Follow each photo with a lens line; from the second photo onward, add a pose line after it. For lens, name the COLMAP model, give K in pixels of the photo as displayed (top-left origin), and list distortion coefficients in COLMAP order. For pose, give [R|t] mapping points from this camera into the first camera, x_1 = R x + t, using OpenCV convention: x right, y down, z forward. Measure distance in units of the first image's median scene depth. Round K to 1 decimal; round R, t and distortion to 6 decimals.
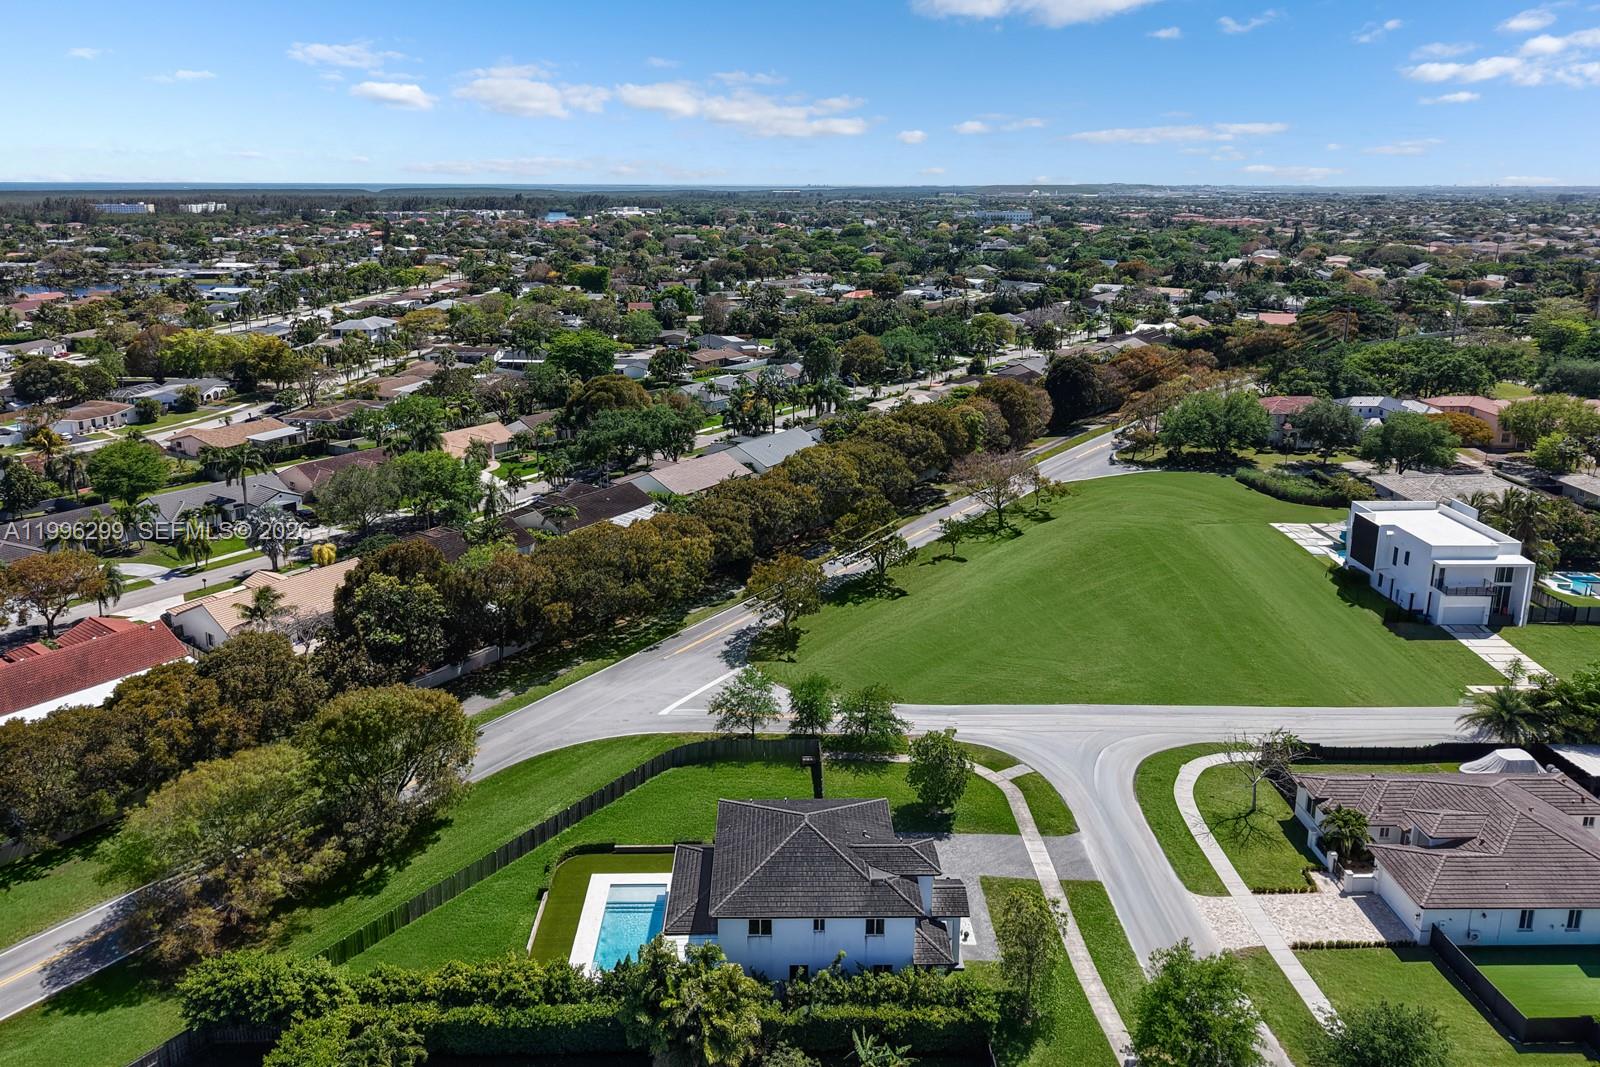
lens RADIAL K [[1050.7, 0, 767.5], [0, 1050.7, 532.3], [0, 0, 1]] dist [0.010191, -0.003788]
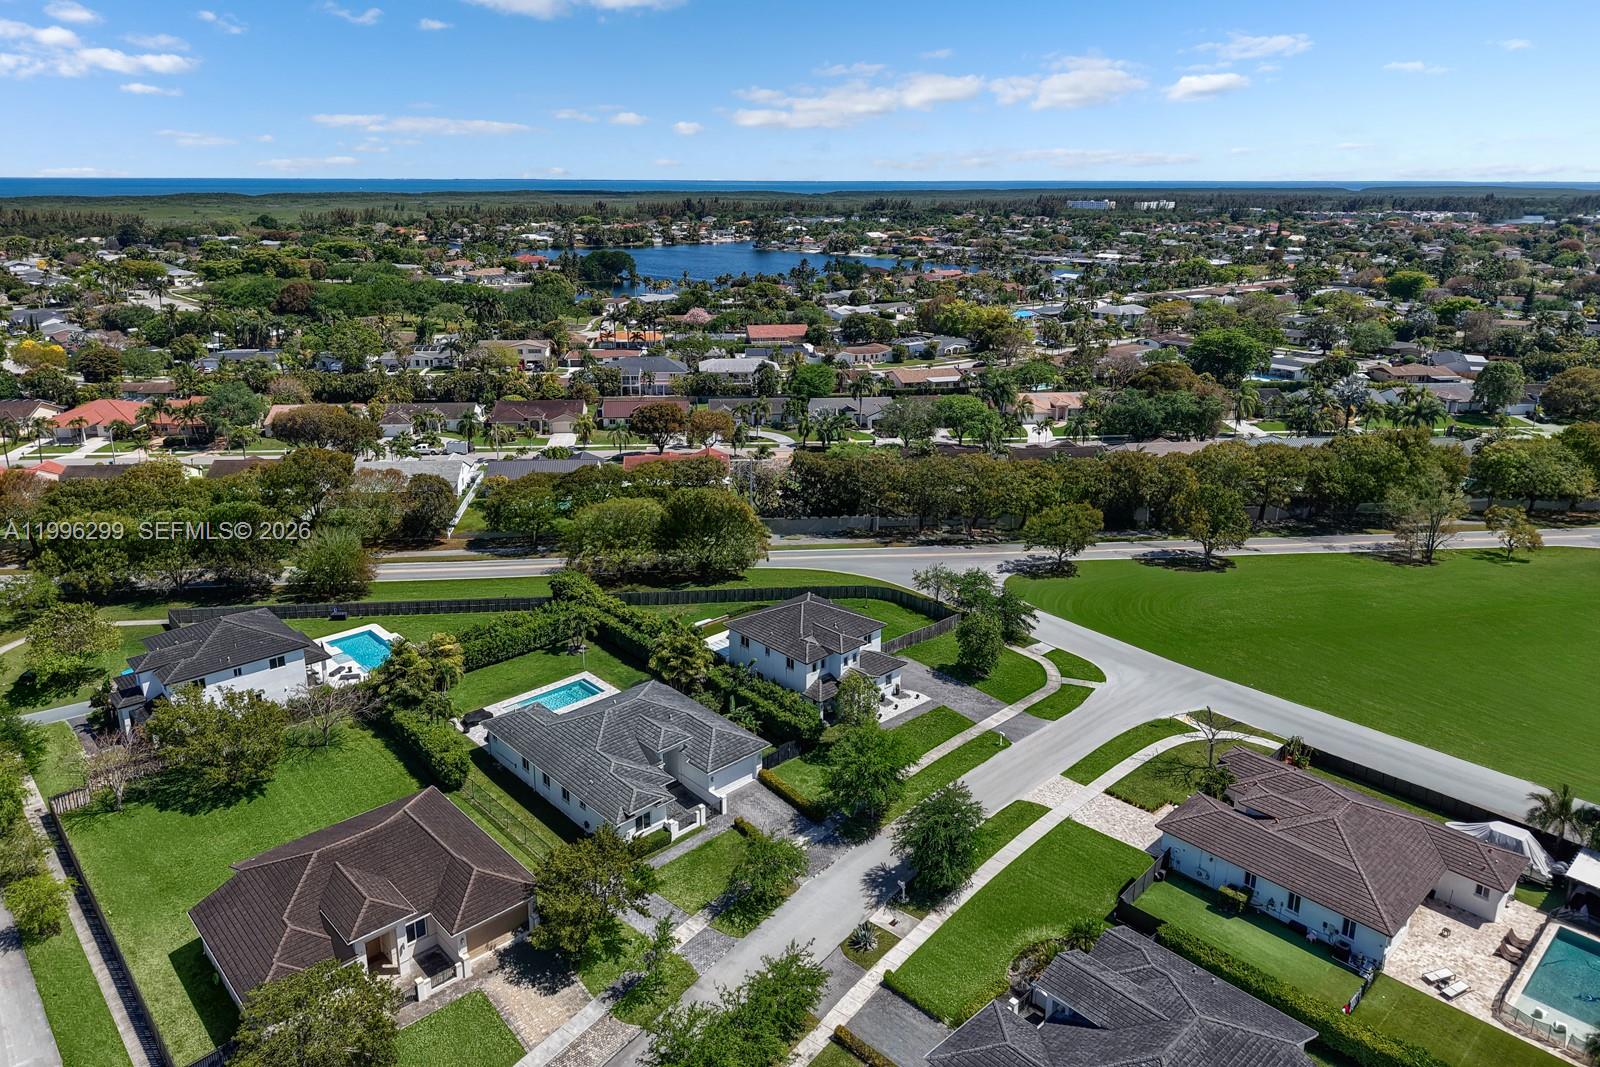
lens RADIAL K [[1050.7, 0, 767.5], [0, 1050.7, 532.3], [0, 0, 1]] dist [0.010191, -0.003788]
pose [[0.671886, 0.244309, -0.699201, 0.782875], [-0.243936, 0.964354, 0.102550, 0.020136], [0.699331, 0.101658, 0.707532, -0.124839]]
